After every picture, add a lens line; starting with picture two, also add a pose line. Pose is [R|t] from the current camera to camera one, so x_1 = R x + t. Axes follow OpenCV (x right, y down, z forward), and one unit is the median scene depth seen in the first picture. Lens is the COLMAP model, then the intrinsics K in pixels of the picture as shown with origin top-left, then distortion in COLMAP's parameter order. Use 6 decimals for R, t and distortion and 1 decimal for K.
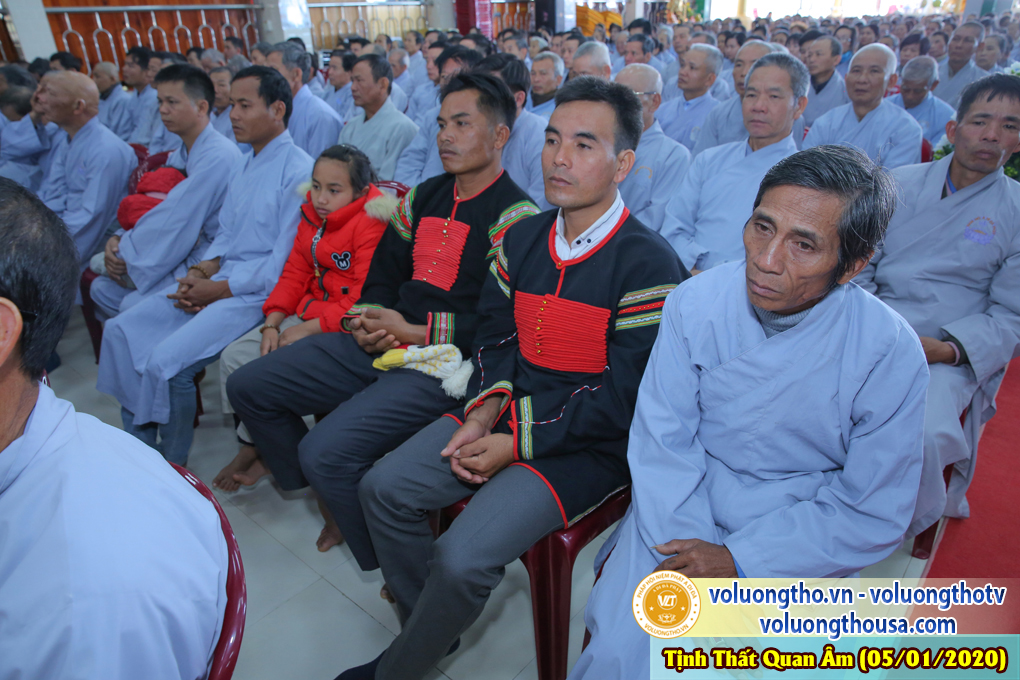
lens RADIAL K [[703.1, 0, 494.1], [0, 703.1, 323.9], [0, 0, 1]] dist [-0.106210, 0.083949]
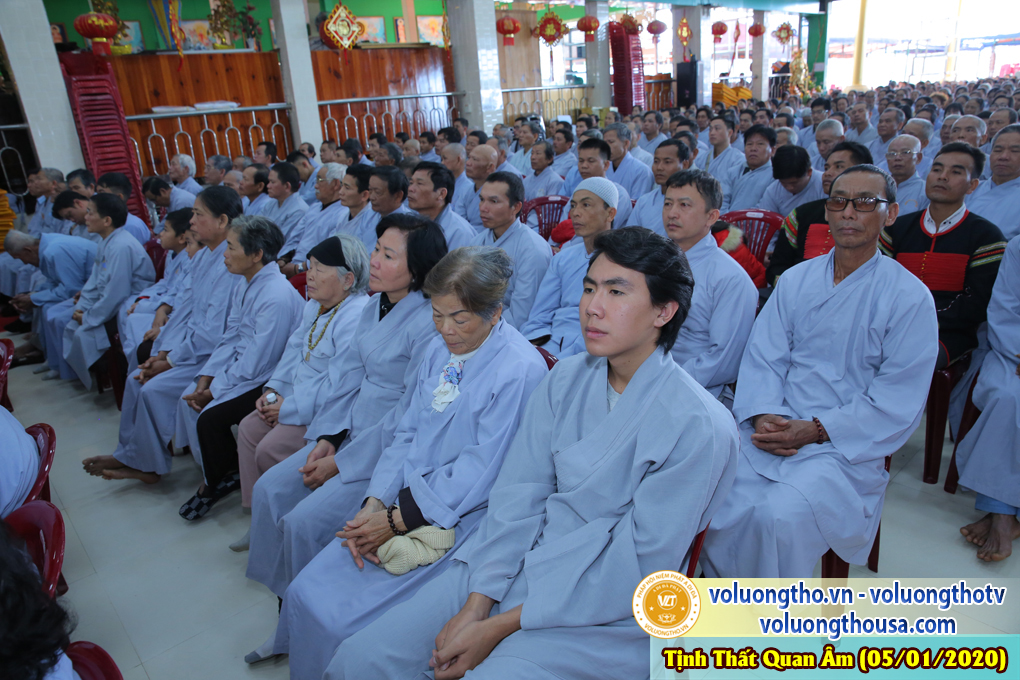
lens RADIAL K [[680.3, 0, 479.1], [0, 680.3, 340.7], [0, 0, 1]] dist [-0.107694, 0.067286]
pose [[0.988148, 0.011114, -0.153103, -0.151142], [-0.021184, 0.997706, -0.064296, 0.060504], [0.152037, 0.066778, 0.986116, -0.168585]]
